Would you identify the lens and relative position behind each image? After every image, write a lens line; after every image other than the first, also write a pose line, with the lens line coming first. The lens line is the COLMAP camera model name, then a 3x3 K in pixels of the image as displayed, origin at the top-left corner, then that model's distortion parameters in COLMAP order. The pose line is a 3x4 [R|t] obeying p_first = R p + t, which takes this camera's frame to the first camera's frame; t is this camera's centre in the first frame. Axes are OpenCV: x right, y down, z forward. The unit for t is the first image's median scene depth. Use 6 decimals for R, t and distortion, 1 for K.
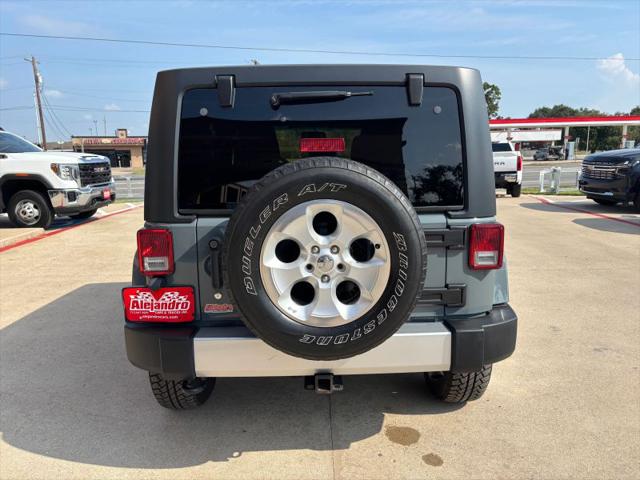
lens RADIAL K [[485.2, 0, 315.4], [0, 485.2, 245.4], [0, 0, 1]] dist [0.027499, -0.007522]
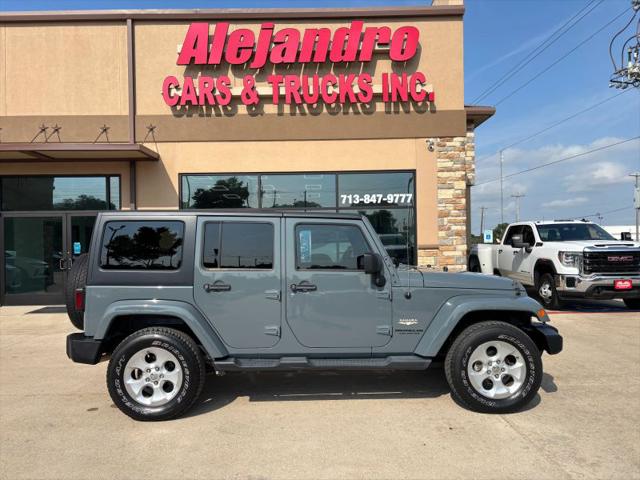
lens RADIAL K [[481.8, 0, 316.8], [0, 481.8, 239.2], [0, 0, 1]] dist [0.027714, -0.002720]
pose [[0.000645, 0.002971, -0.999995, 2.344850], [-0.177430, 0.984129, 0.002809, -0.415840], [0.984133, 0.177427, 0.001162, 1.905497]]
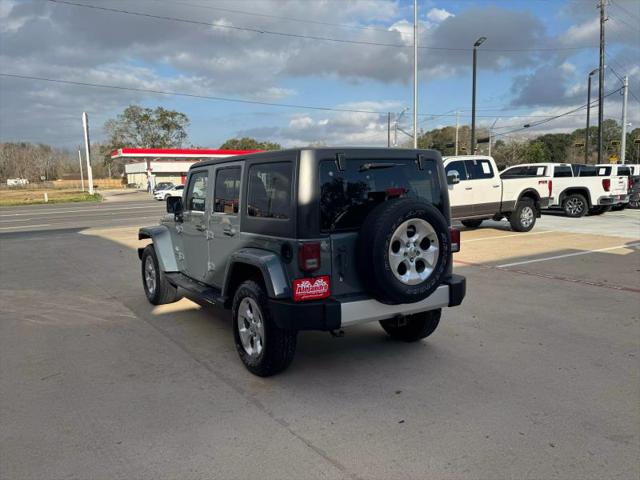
lens RADIAL K [[540.0, 0, 284.0], [0, 540.0, 256.8], [0, 0, 1]] dist [0.171154, -0.158394]
pose [[0.863606, -0.081804, 0.497486, -1.321215], [0.107210, 0.993978, -0.022665, 0.046202], [-0.492636, 0.072910, 0.867176, -0.566419]]
